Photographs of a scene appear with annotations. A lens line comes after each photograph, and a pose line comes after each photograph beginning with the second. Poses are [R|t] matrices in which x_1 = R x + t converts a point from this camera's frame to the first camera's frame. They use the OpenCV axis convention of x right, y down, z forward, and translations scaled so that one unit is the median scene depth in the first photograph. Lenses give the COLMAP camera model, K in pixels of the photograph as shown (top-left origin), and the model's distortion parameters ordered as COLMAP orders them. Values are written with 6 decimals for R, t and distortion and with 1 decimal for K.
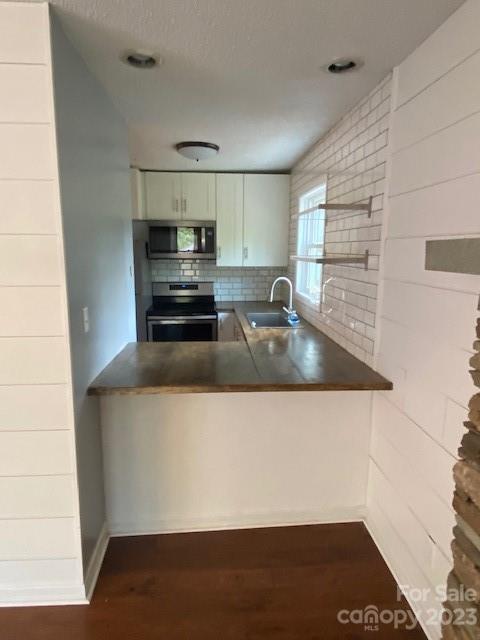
lens RADIAL K [[398.1, 0, 240.0], [0, 398.1, 320.0], [0, 0, 1]] dist [-0.000696, -0.060798]
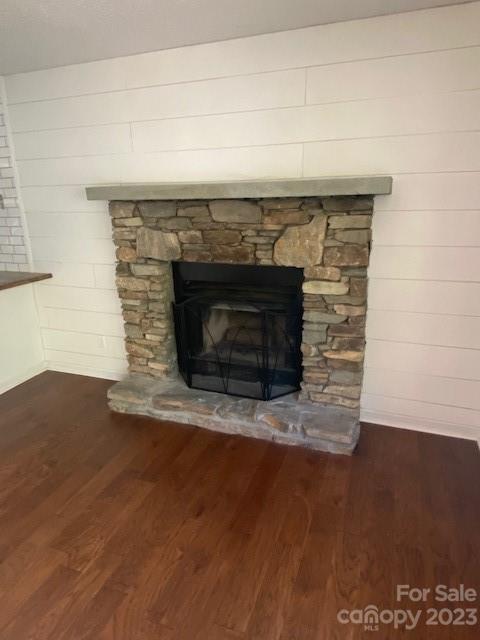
lens RADIAL K [[402.2, 0, 240.0], [0, 402.2, 320.0], [0, 0, 1]] dist [0.057962, -0.000823]
pose [[0.406843, -0.270536, 0.872519, -0.870506], [0.181856, 0.960009, 0.212866, 0.120905], [-0.895214, 0.072069, 0.439771, -0.499362]]
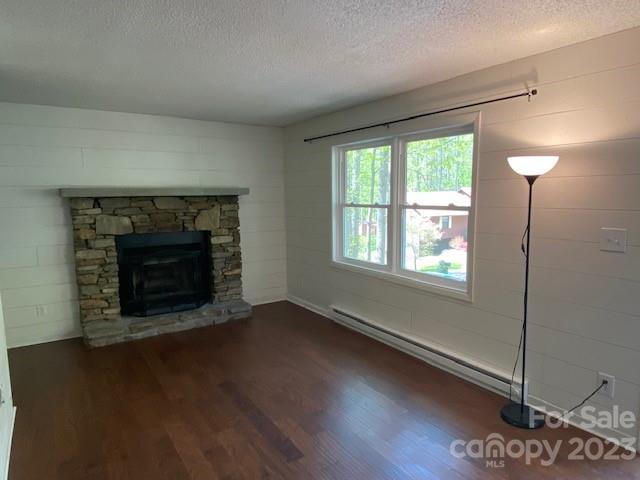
lens RADIAL K [[402.2, 0, 320.0], [0, 402.2, 240.0], [0, 0, 1]] dist [0.057962, -0.000823]
pose [[-0.503971, -0.105945, 0.857198, -2.199323], [0.160878, 0.963567, 0.213677, -0.112136], [-0.848606, 0.245592, -0.468565, 0.545903]]
